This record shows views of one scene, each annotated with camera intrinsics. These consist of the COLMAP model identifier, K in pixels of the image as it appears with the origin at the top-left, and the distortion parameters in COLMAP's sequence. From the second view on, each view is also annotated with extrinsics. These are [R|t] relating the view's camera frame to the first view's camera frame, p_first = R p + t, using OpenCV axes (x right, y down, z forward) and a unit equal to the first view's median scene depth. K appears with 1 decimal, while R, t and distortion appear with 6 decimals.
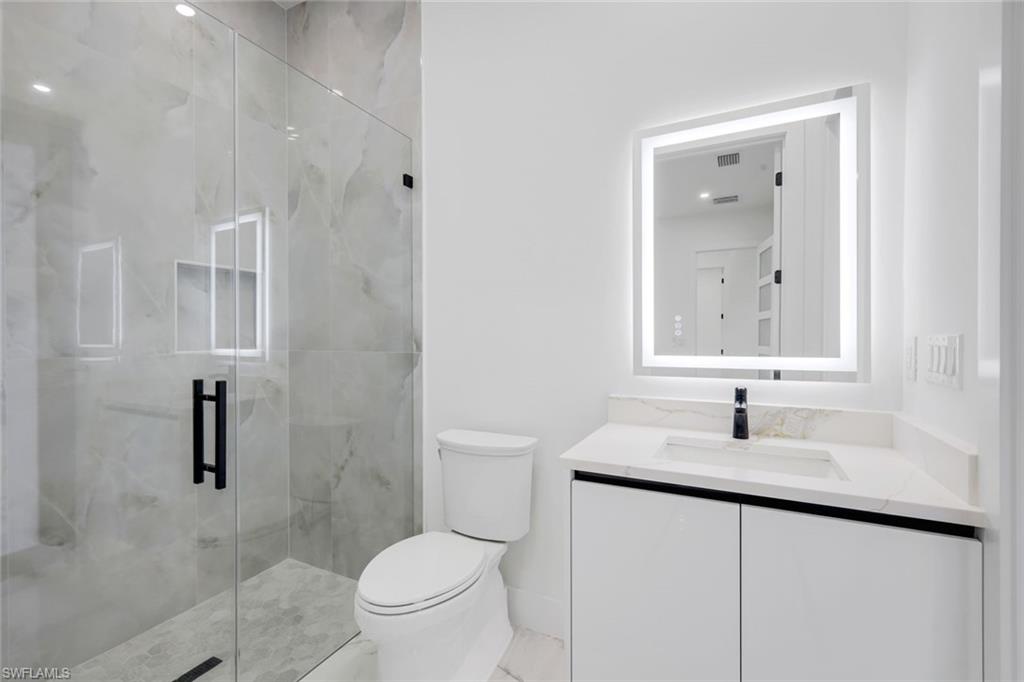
lens RADIAL K [[461.1, 0, 511.8], [0, 461.1, 340.0], [0, 0, 1]] dist [0.008366, 0.000297]
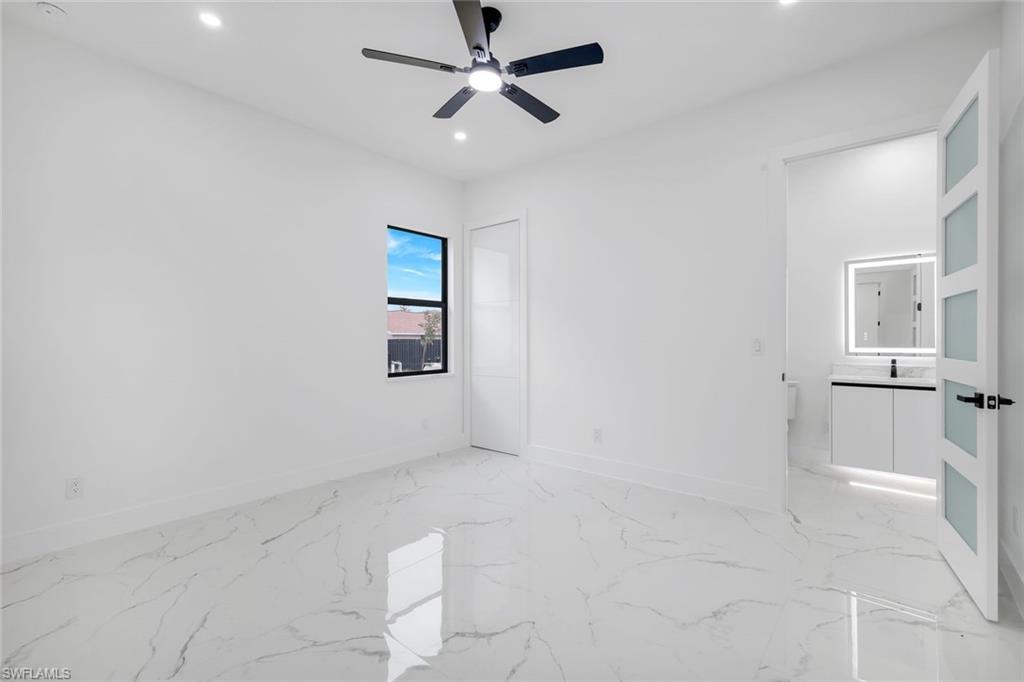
lens RADIAL K [[461.1, 0, 511.8], [0, 461.1, 340.0], [0, 0, 1]] dist [0.008366, 0.000297]
pose [[0.972530, -0.001655, -0.232773, -0.978958], [0.001326, 0.999998, -0.001572, -0.009852], [0.232775, 0.001221, 0.972530, -2.020132]]
